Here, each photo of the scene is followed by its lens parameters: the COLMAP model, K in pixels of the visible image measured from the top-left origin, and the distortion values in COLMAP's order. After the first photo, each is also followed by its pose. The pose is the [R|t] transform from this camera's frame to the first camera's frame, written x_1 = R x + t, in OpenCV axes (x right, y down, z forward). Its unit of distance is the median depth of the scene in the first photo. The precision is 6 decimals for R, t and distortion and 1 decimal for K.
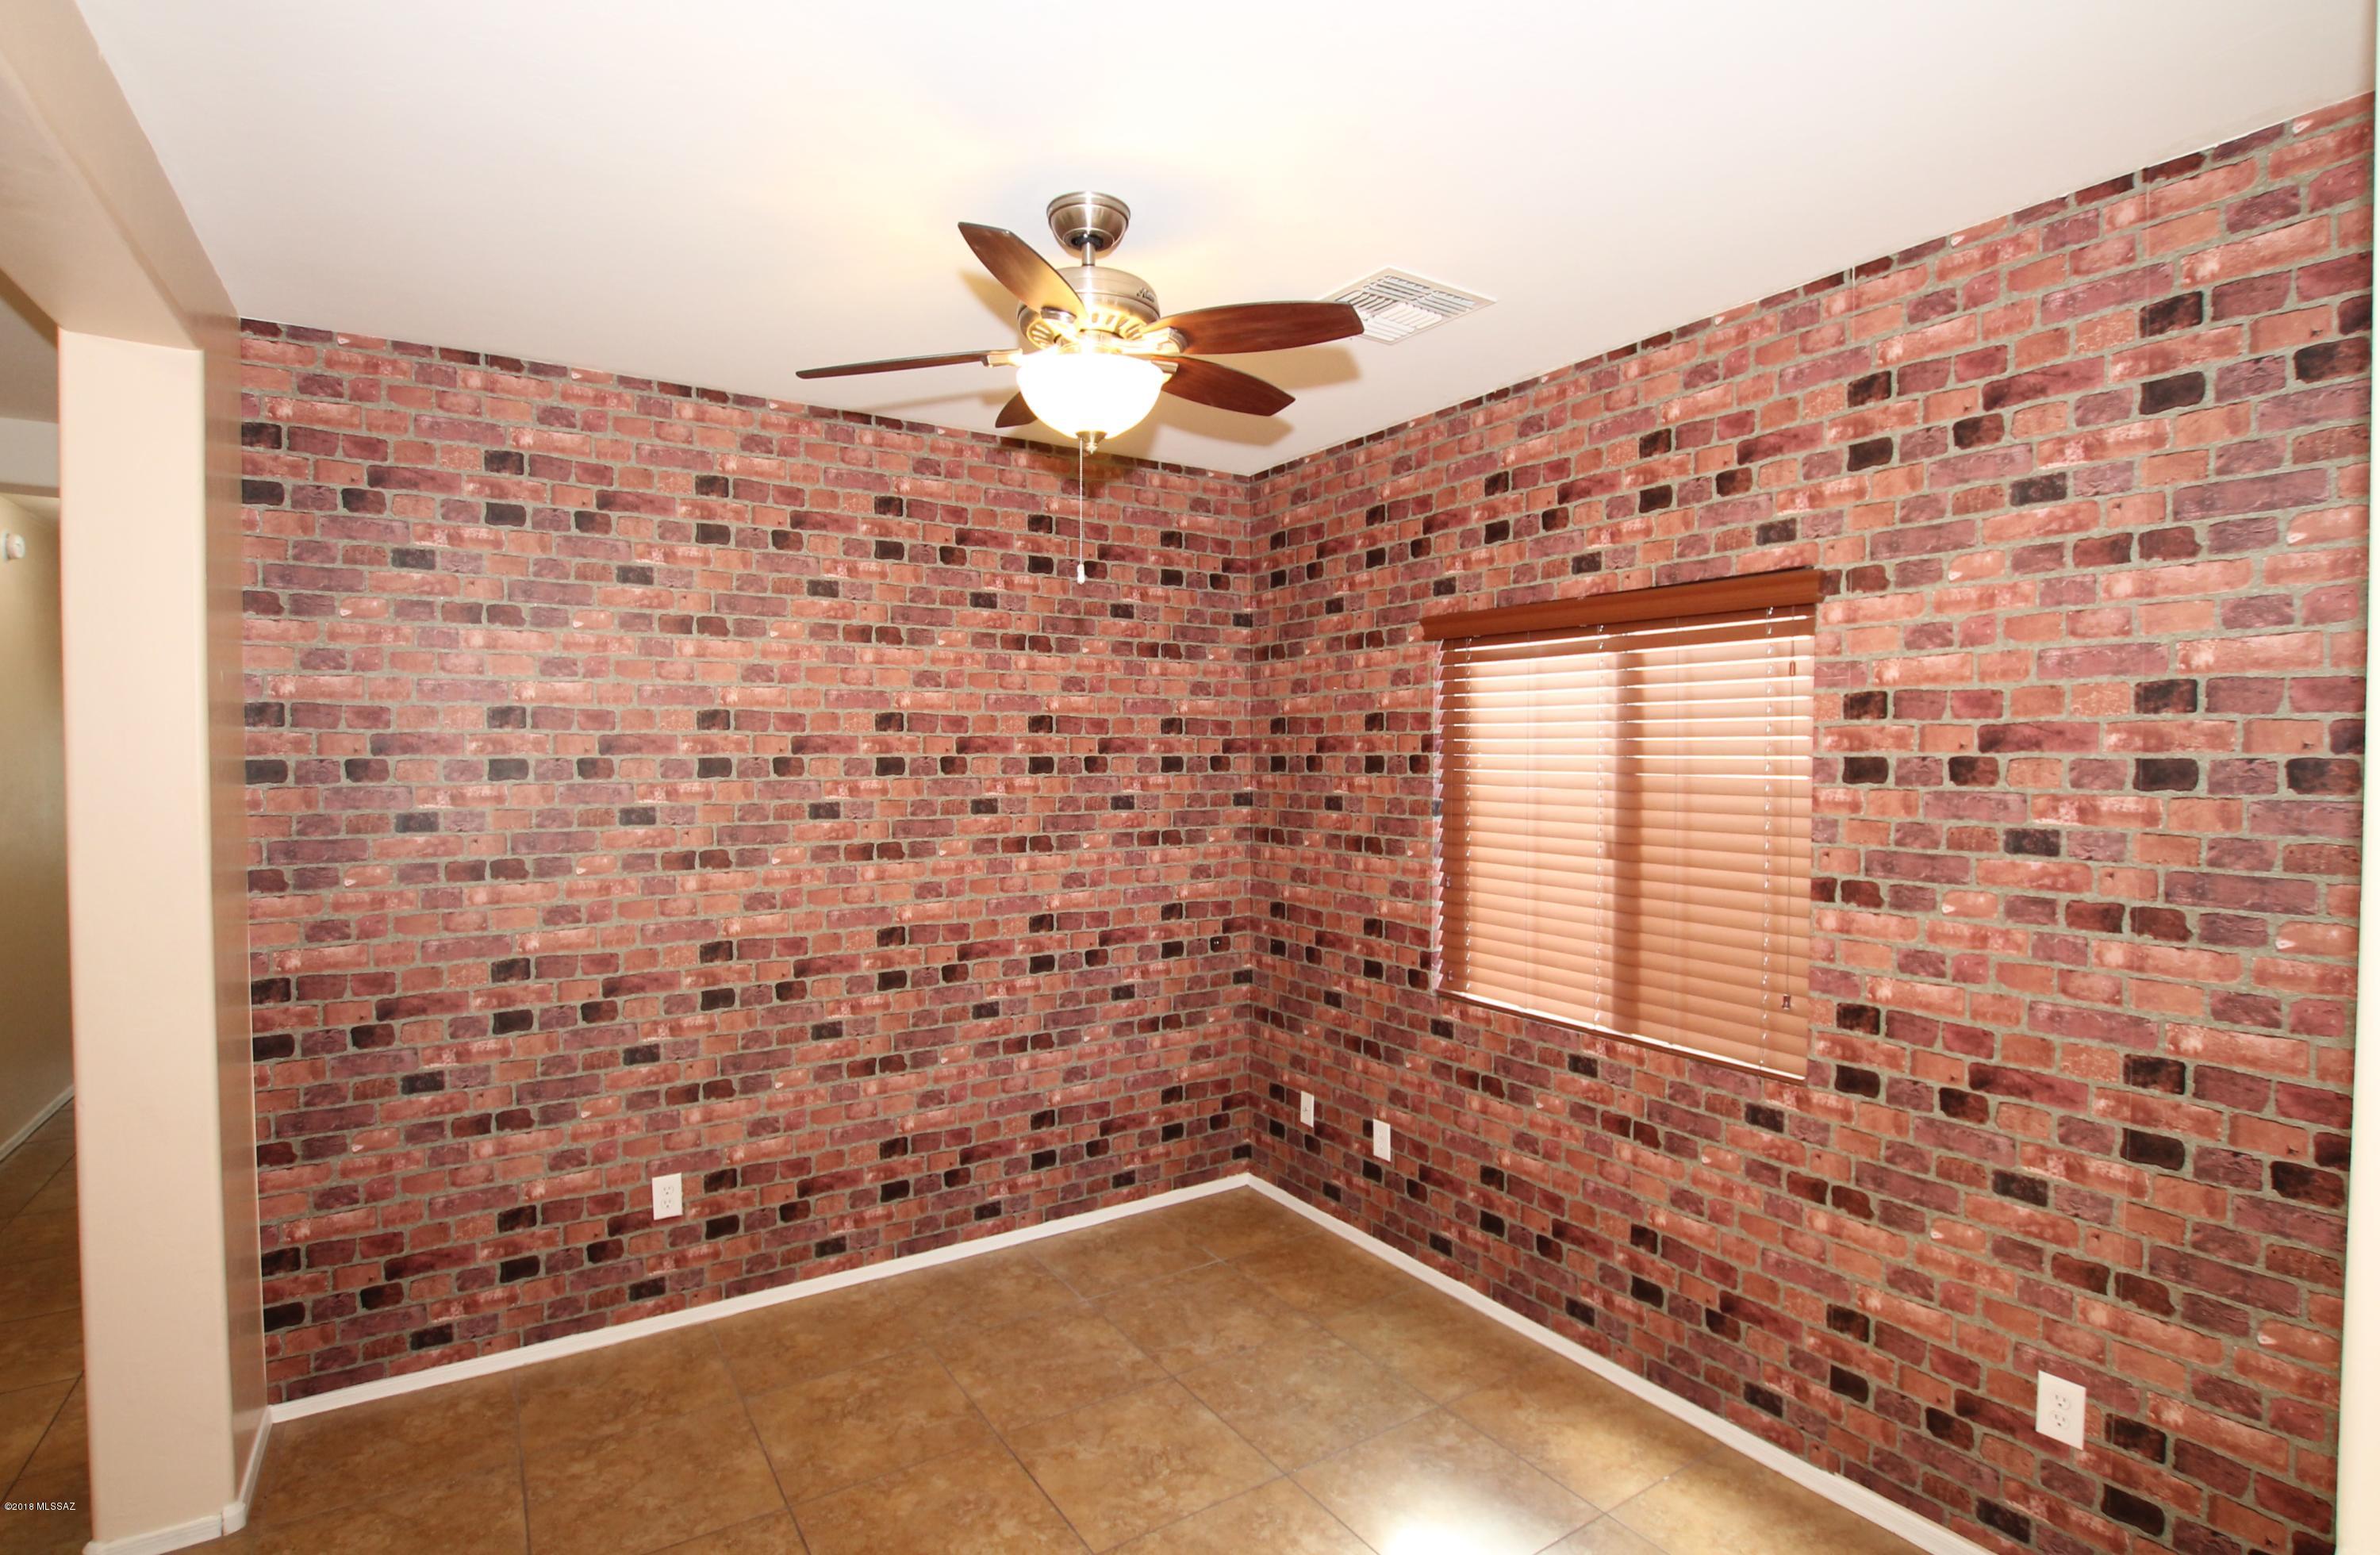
lens RADIAL K [[1131.4, 0, 1188.7], [0, 1131.4, 787.6], [0, 0, 1]] dist [-0.032311, 0.006789]
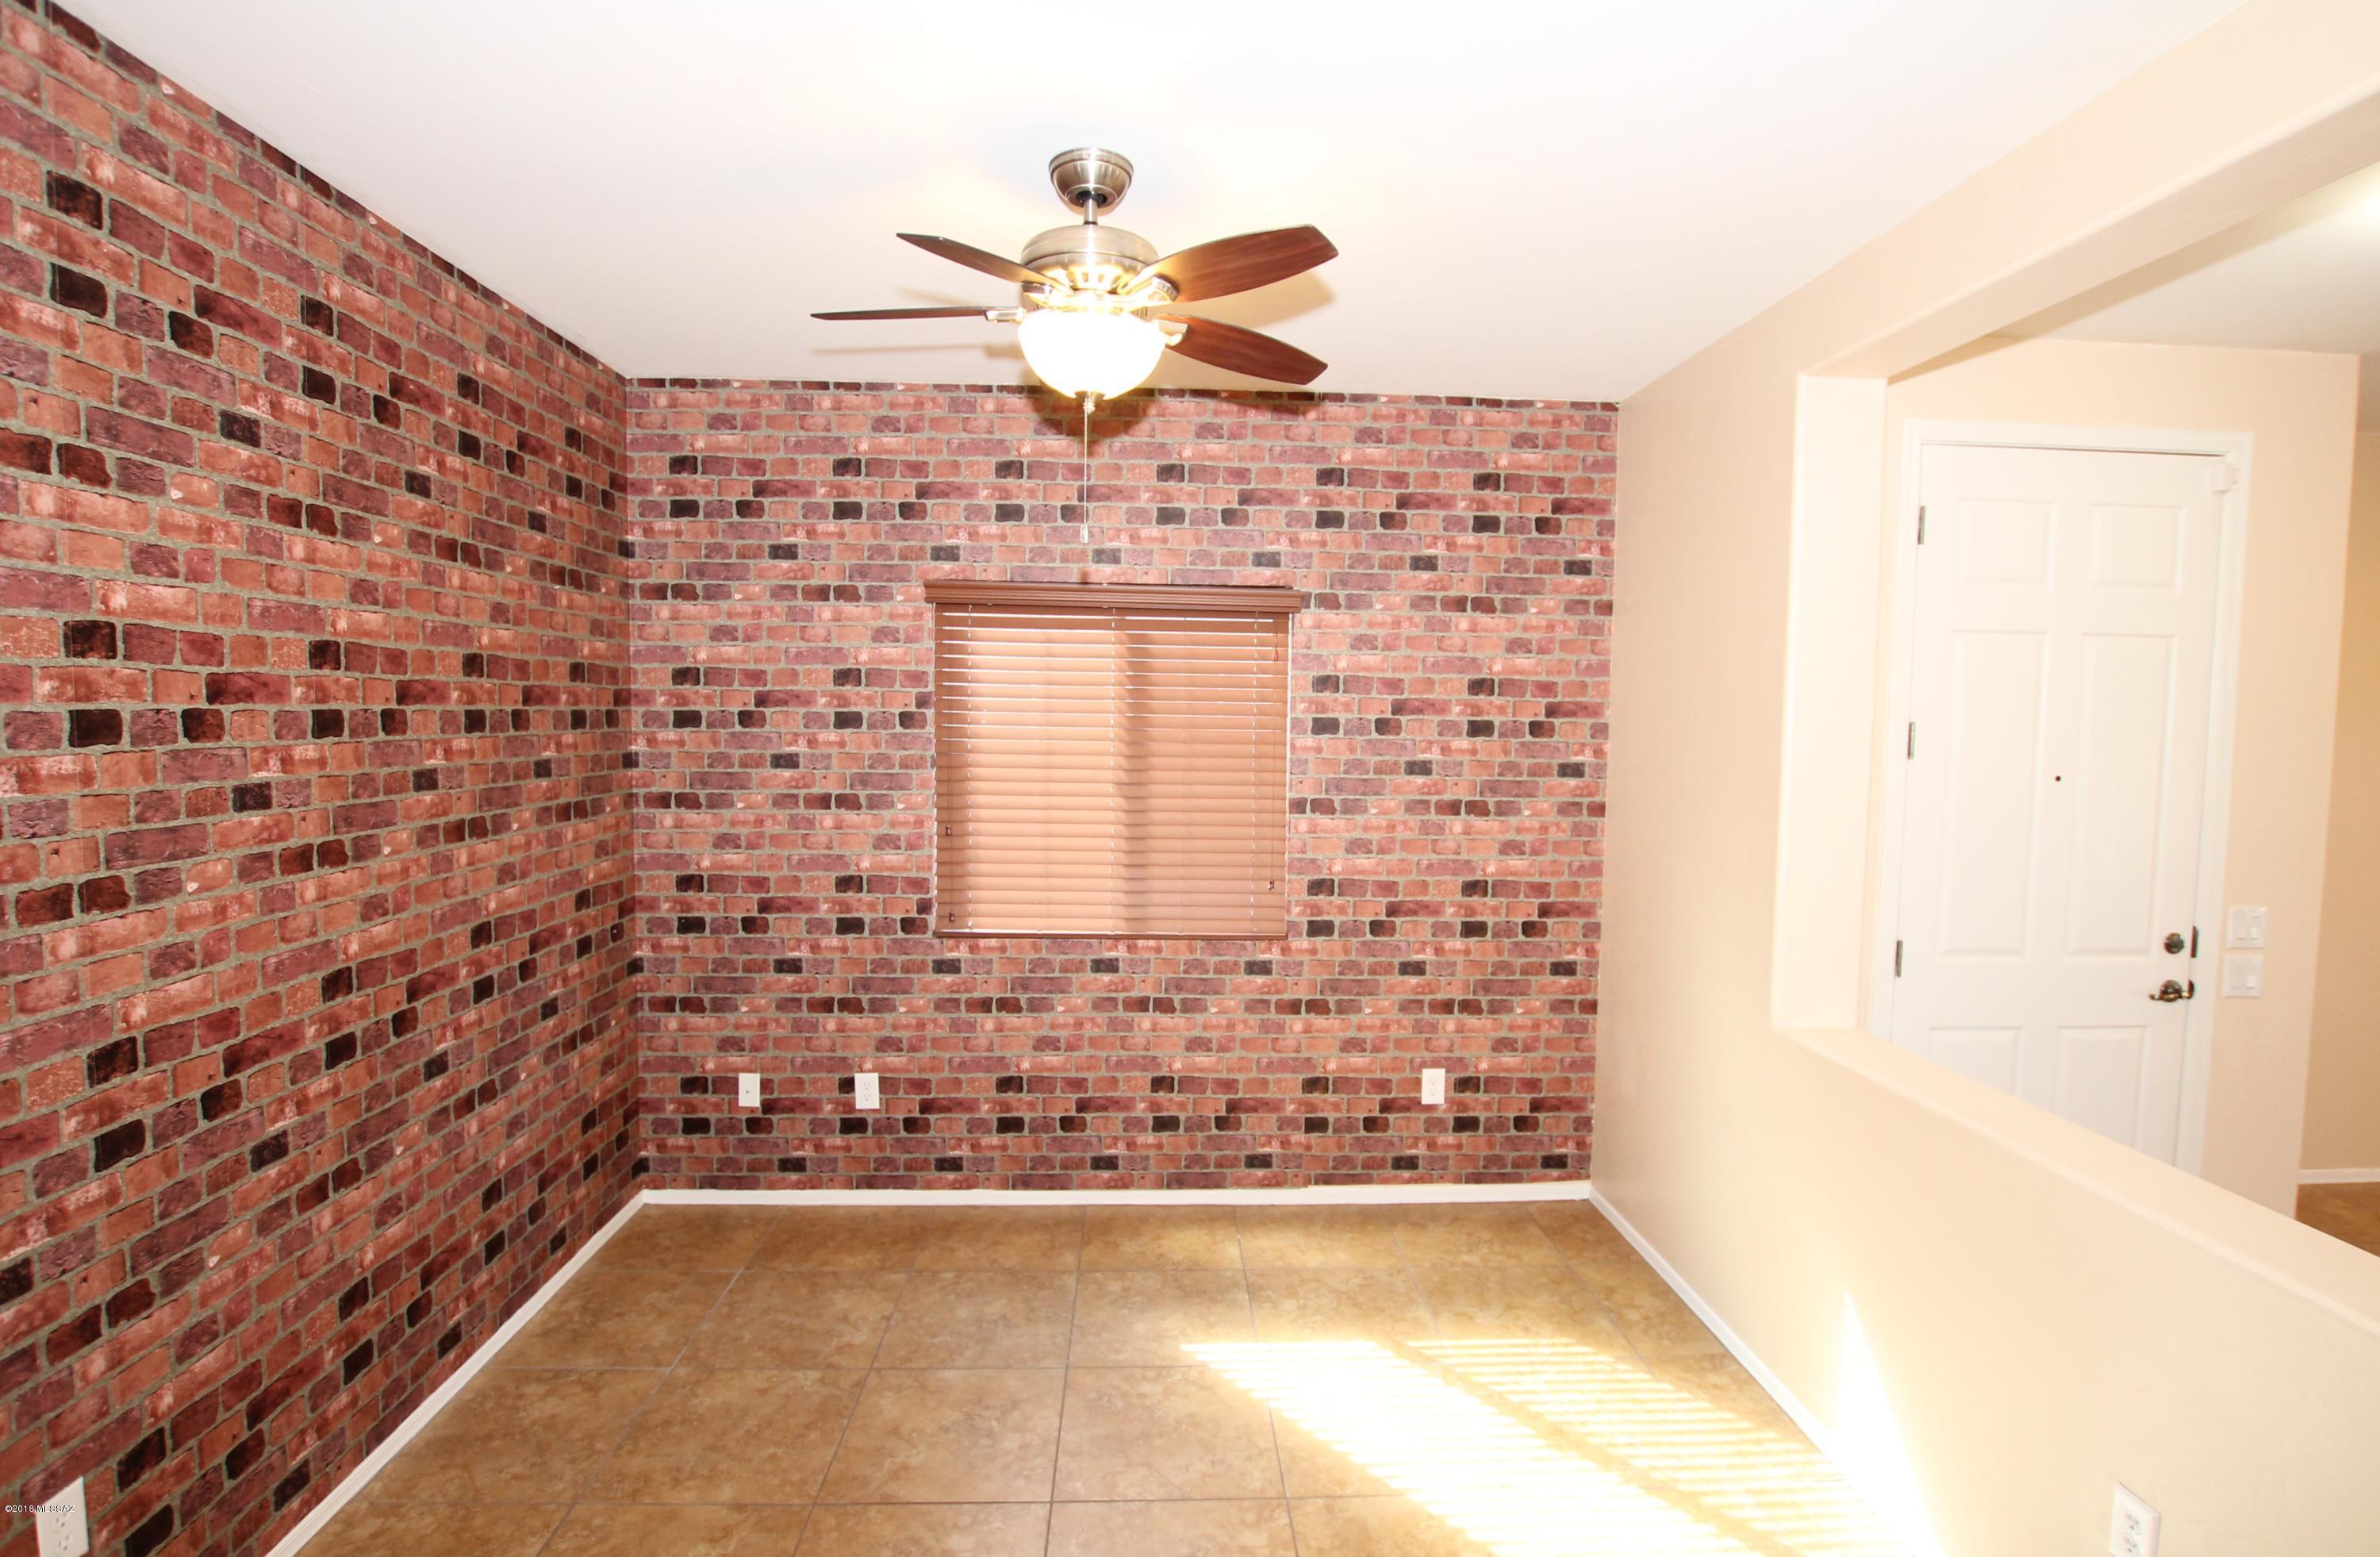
lens RADIAL K [[1131.5, 0, 1188.7], [0, 1131.5, 788.6], [0, 0, 1]] dist [-0.032311, 0.006789]
pose [[0.509311, -0.050901, 0.859076, -0.648380], [0.012219, 0.998576, 0.051922, -0.010043], [-0.860496, -0.015948, 0.509208, 0.287407]]
